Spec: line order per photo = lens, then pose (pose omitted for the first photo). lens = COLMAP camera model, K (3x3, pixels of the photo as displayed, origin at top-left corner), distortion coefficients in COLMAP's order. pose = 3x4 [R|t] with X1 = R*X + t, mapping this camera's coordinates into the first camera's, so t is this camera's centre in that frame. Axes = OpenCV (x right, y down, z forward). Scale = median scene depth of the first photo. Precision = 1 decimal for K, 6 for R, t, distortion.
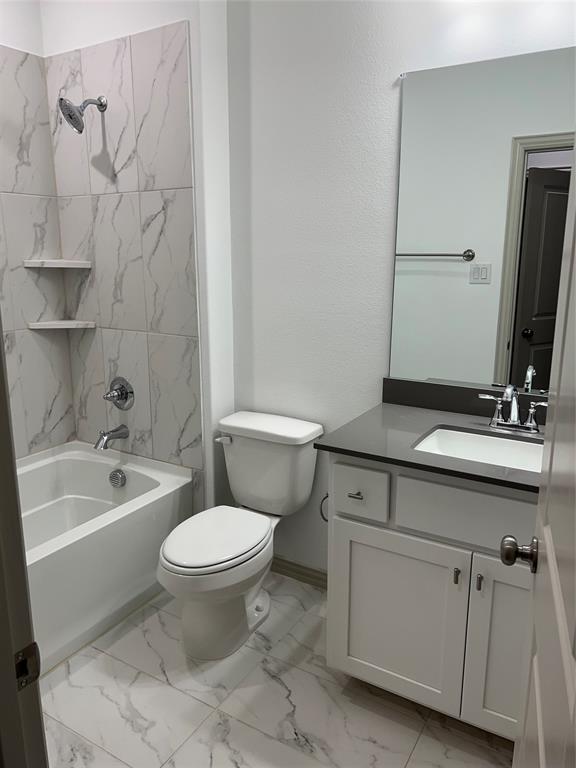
lens RADIAL K [[576.7, 0, 288.0], [0, 576.7, 385.1], [0, 0, 1]] dist [0.054942, -0.062506]
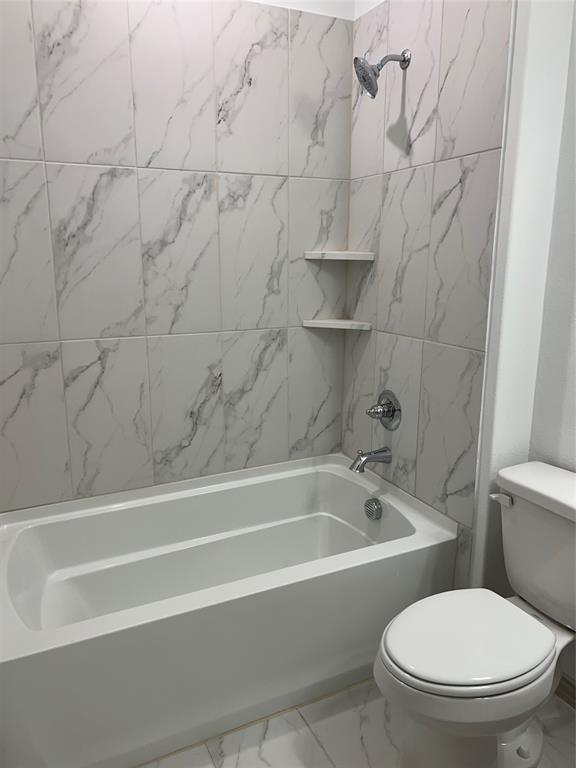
lens RADIAL K [[576.7, 0, 282.5], [0, 576.7, 379.5], [0, 0, 1]] dist [0.054942, -0.062506]
pose [[0.836935, 0.118188, -0.534388, 0.026851], [-0.126496, 0.991740, 0.021225, -0.029673], [0.532483, 0.049834, 0.844972, 0.227139]]
